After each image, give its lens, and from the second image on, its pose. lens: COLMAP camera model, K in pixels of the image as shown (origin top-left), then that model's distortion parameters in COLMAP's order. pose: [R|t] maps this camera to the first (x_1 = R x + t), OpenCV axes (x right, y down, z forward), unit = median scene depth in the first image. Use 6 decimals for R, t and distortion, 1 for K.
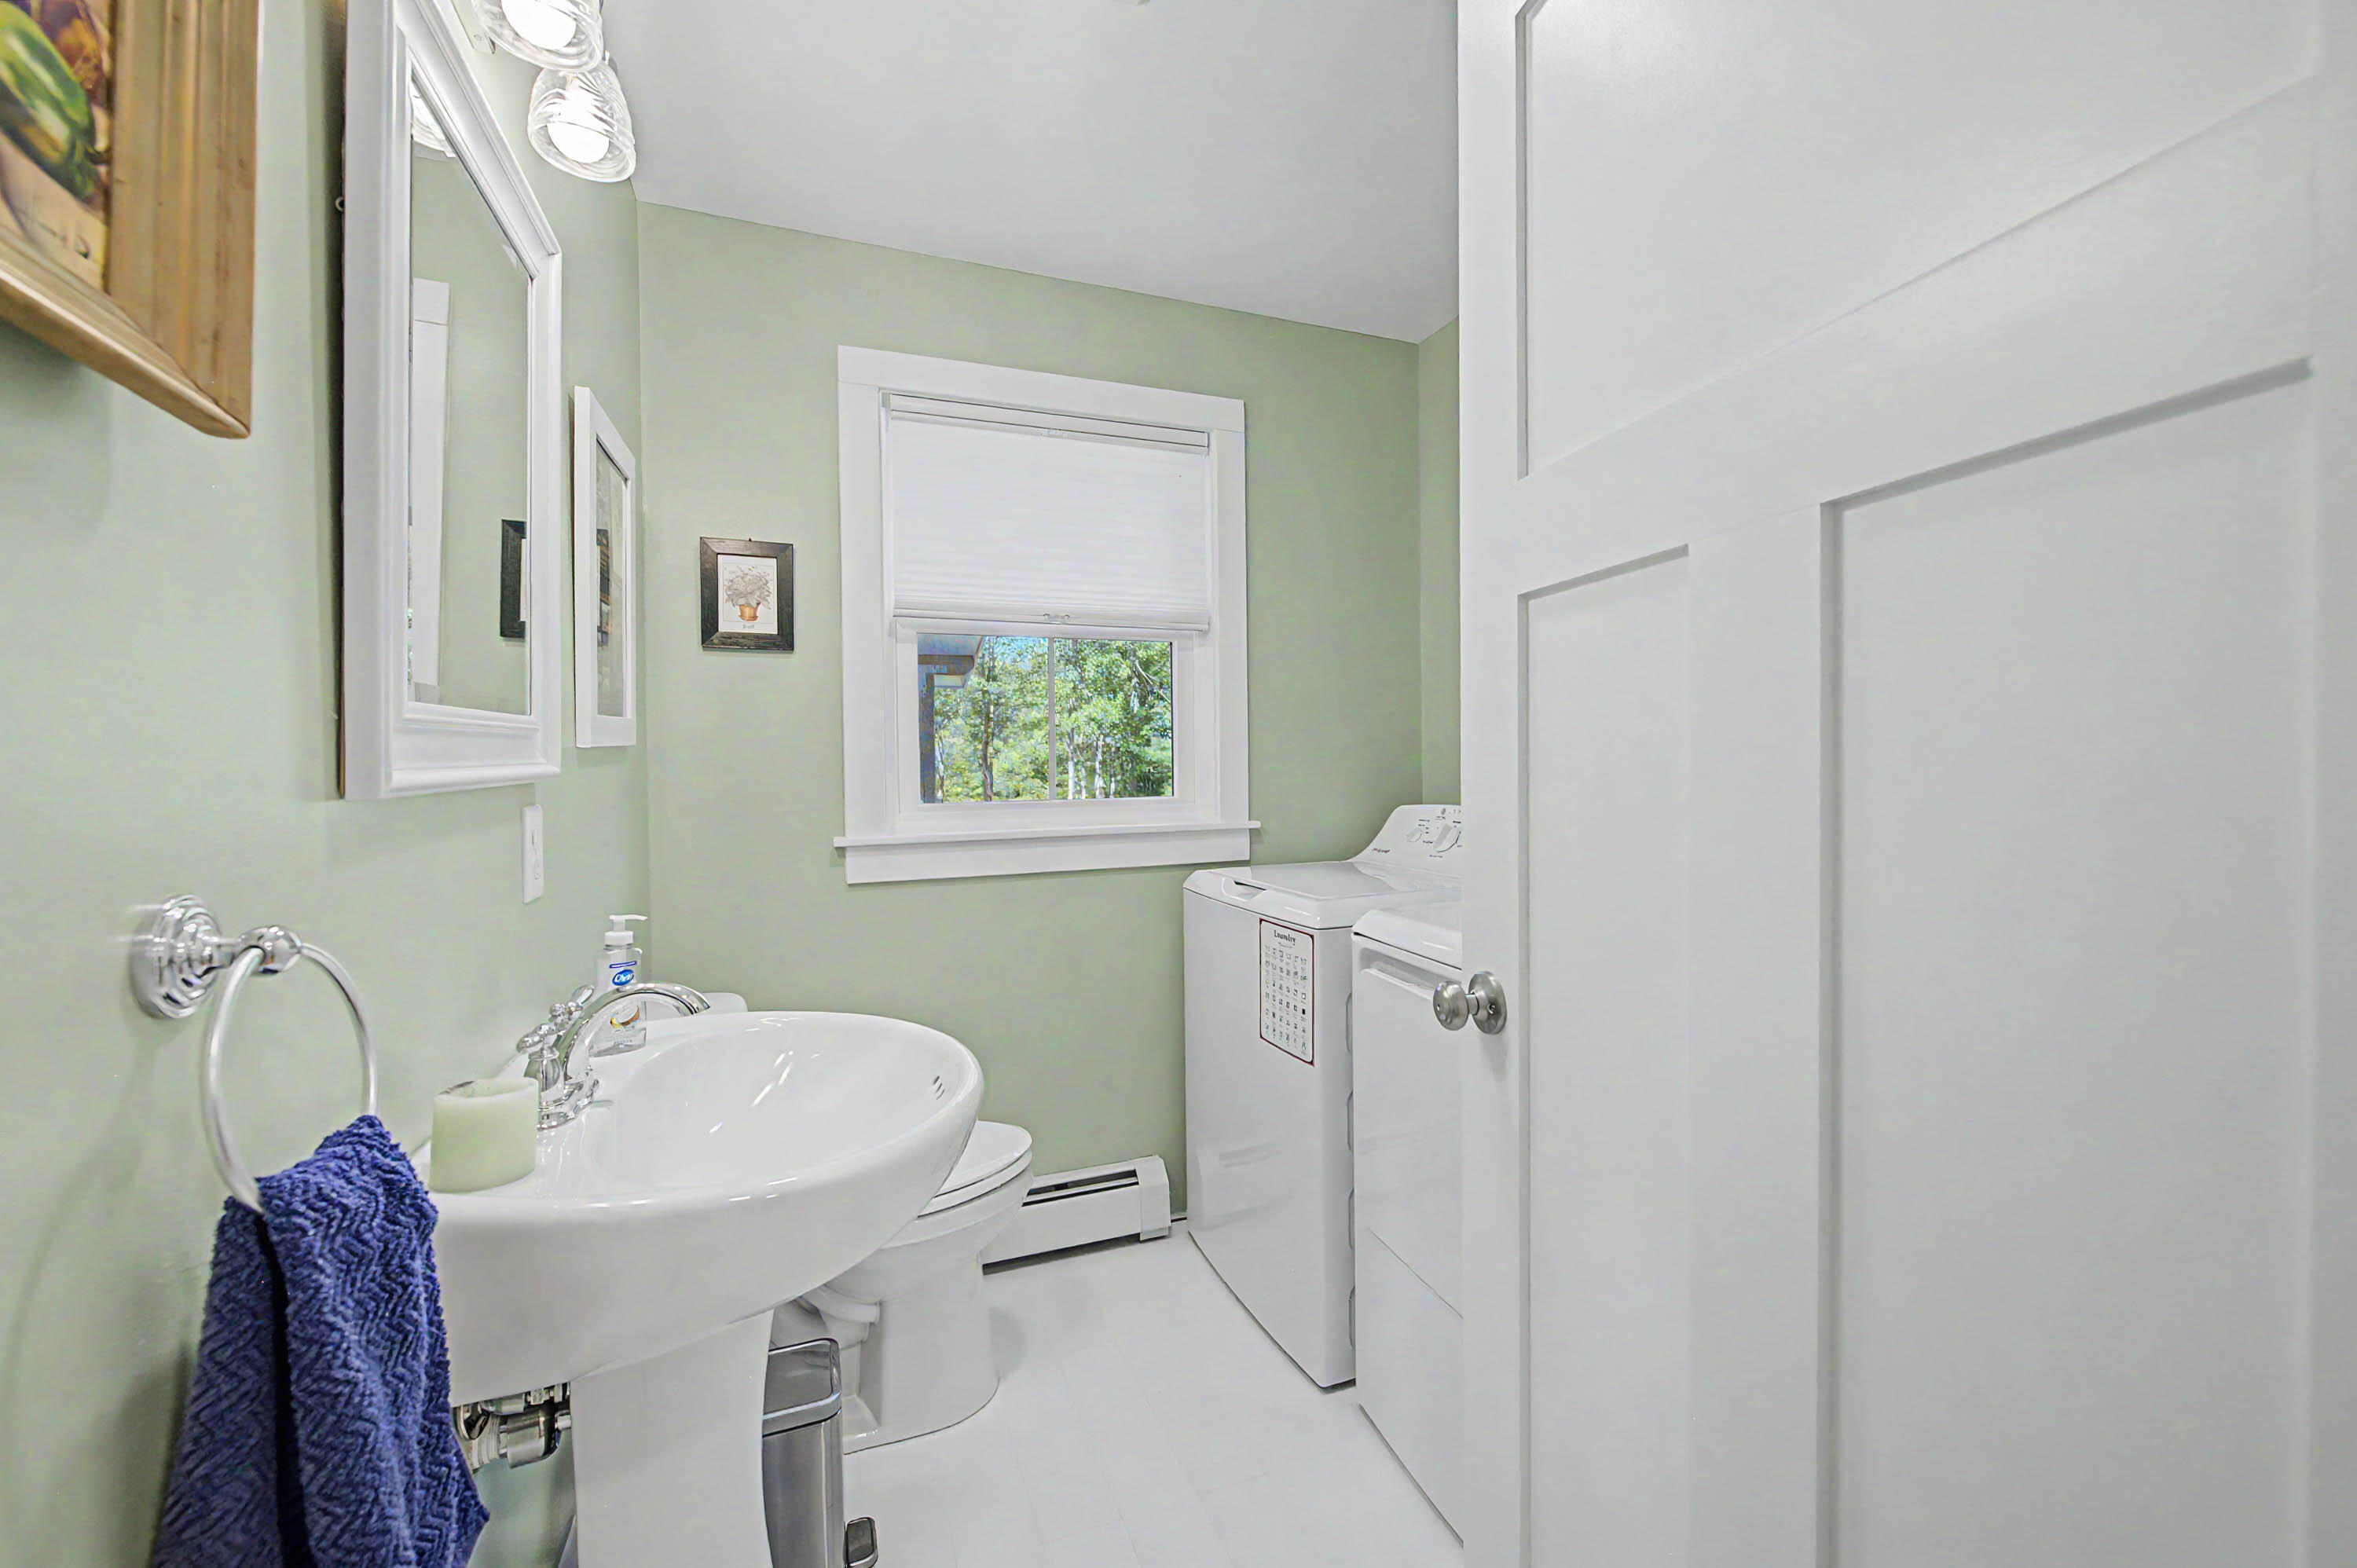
lens RADIAL K [[932.7, 0, 1182.9], [0, 932.7, 798.0], [0, 0, 1]] dist [-0.016152, -0.000143]
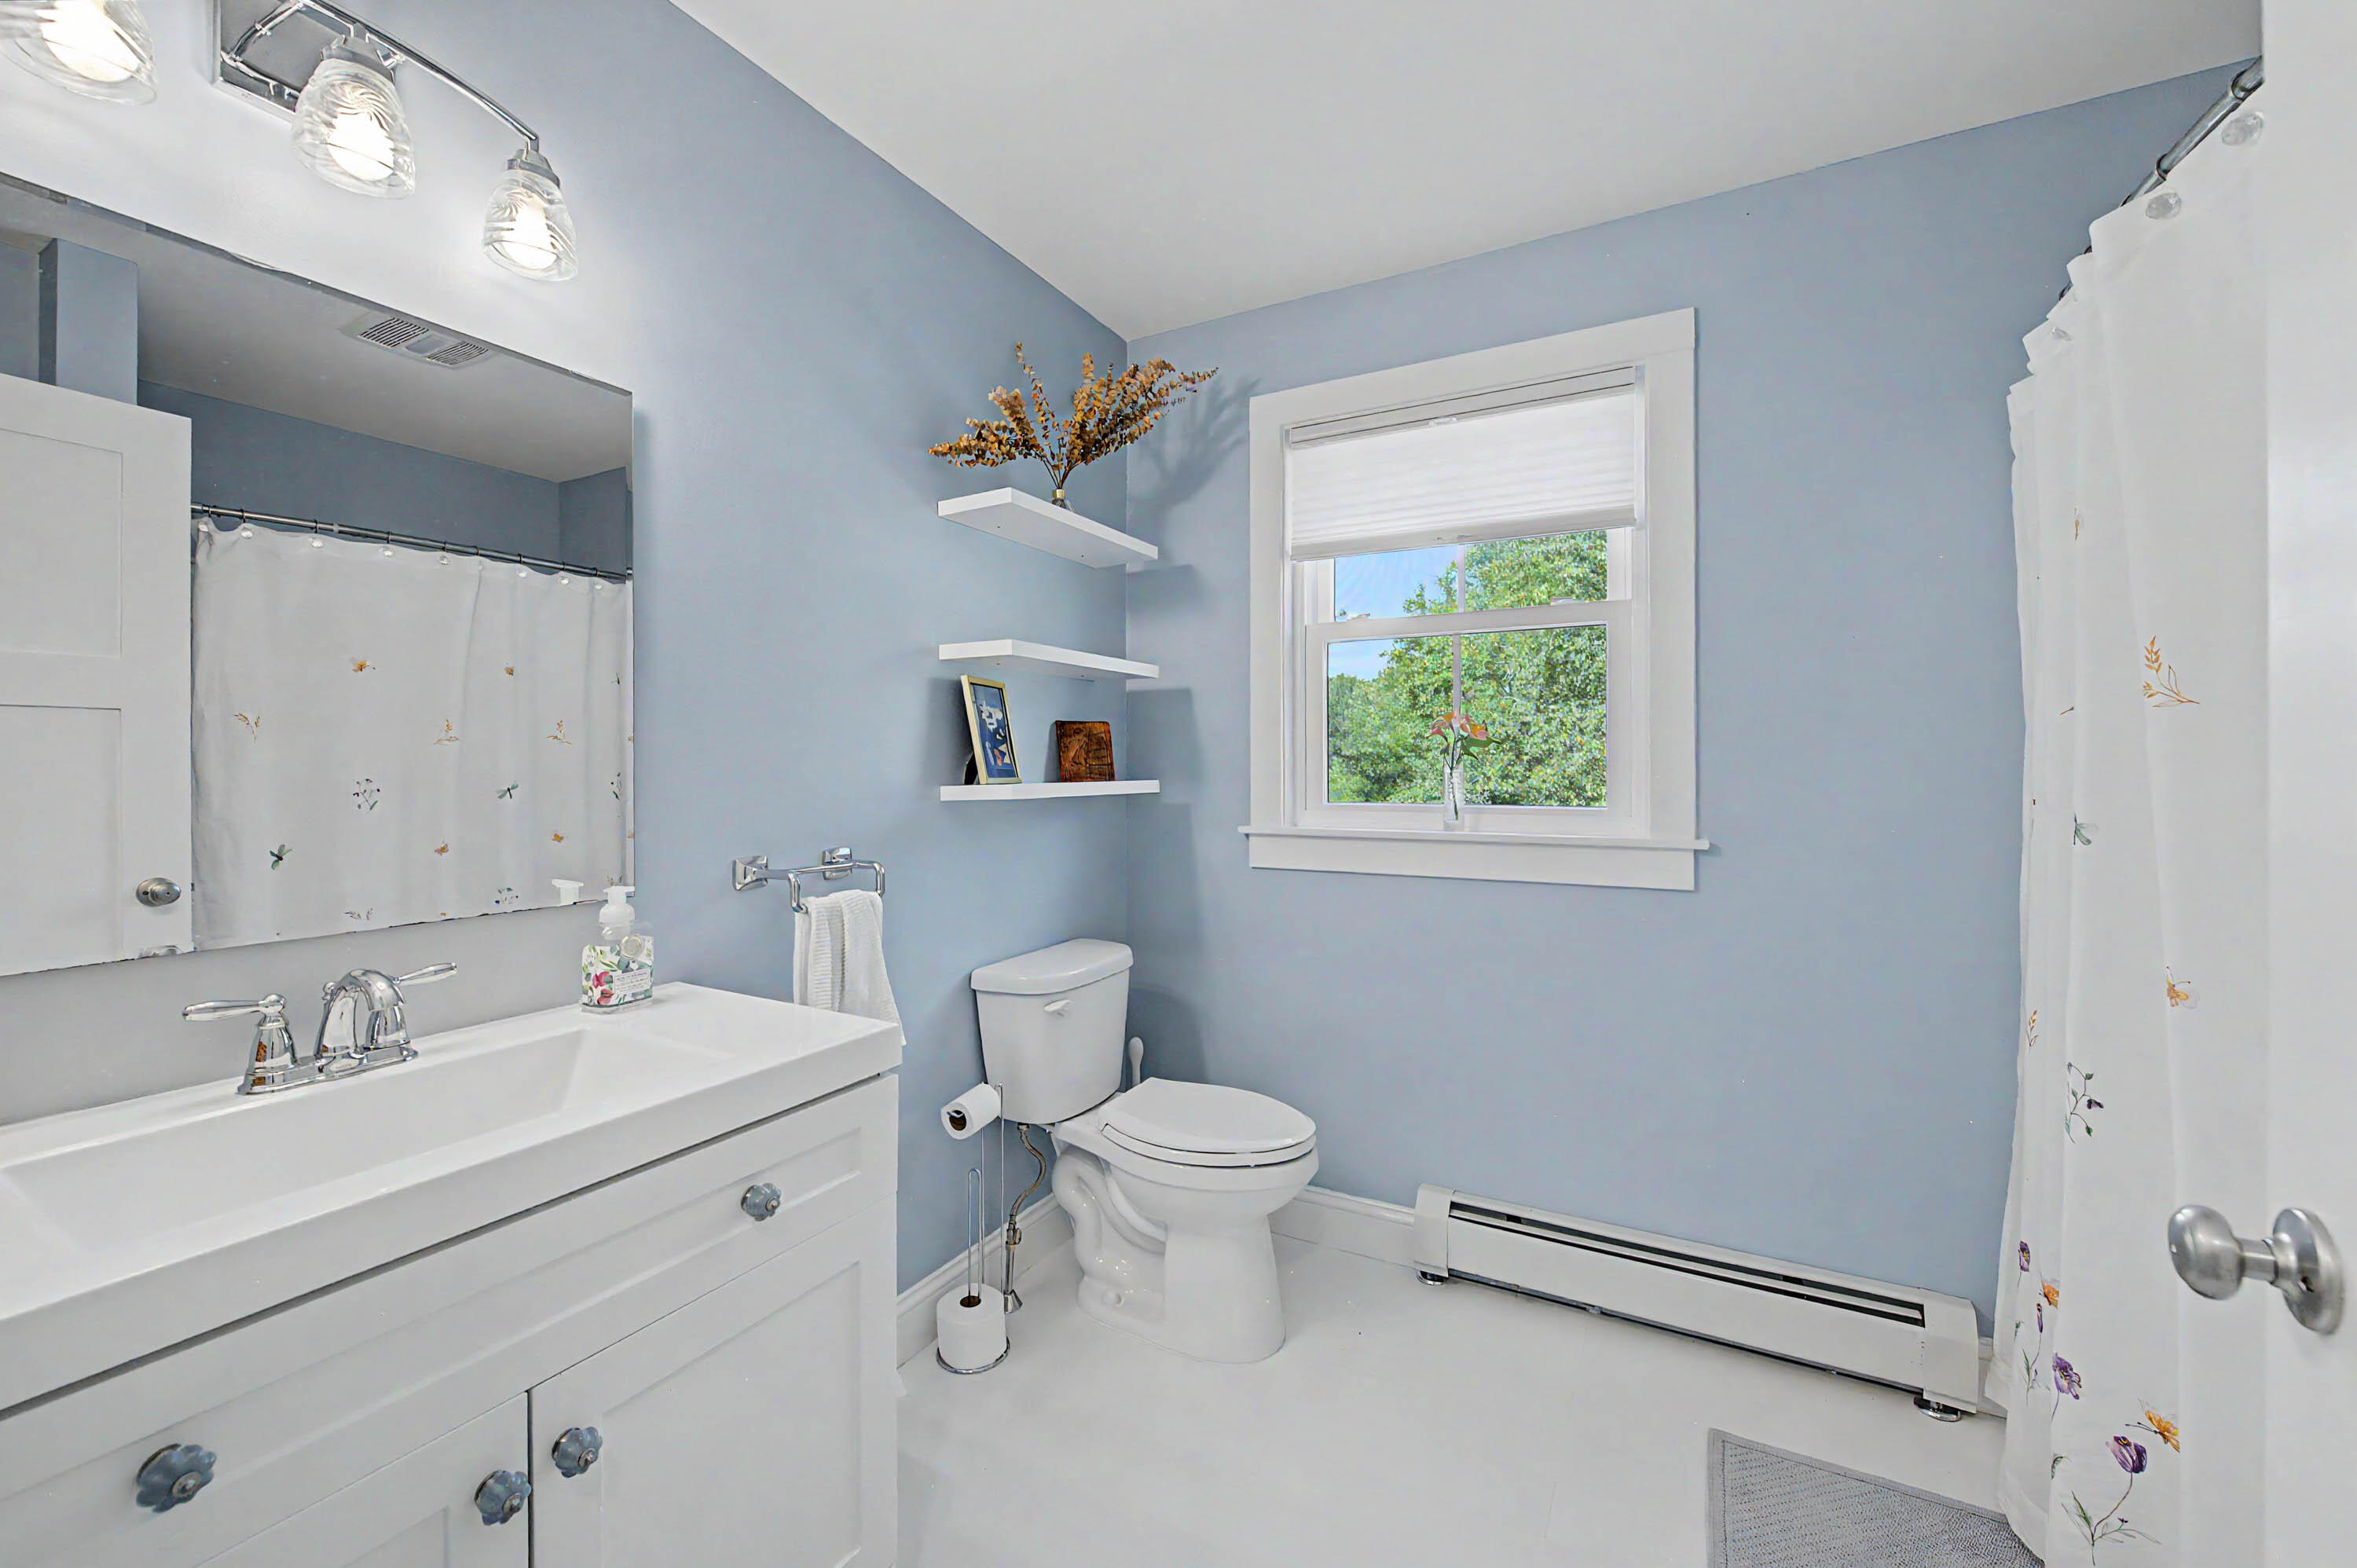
lens RADIAL K [[932.7, 0, 1182.9], [0, 932.7, 798.0], [0, 0, 1]] dist [-0.016152, -0.000143]
pose [[0.635025, 0.038851, -0.771514, 0.413807], [-0.038592, 0.999083, 0.018547, -0.008299], [0.771527, 0.017997, 0.635942, 0.171013]]
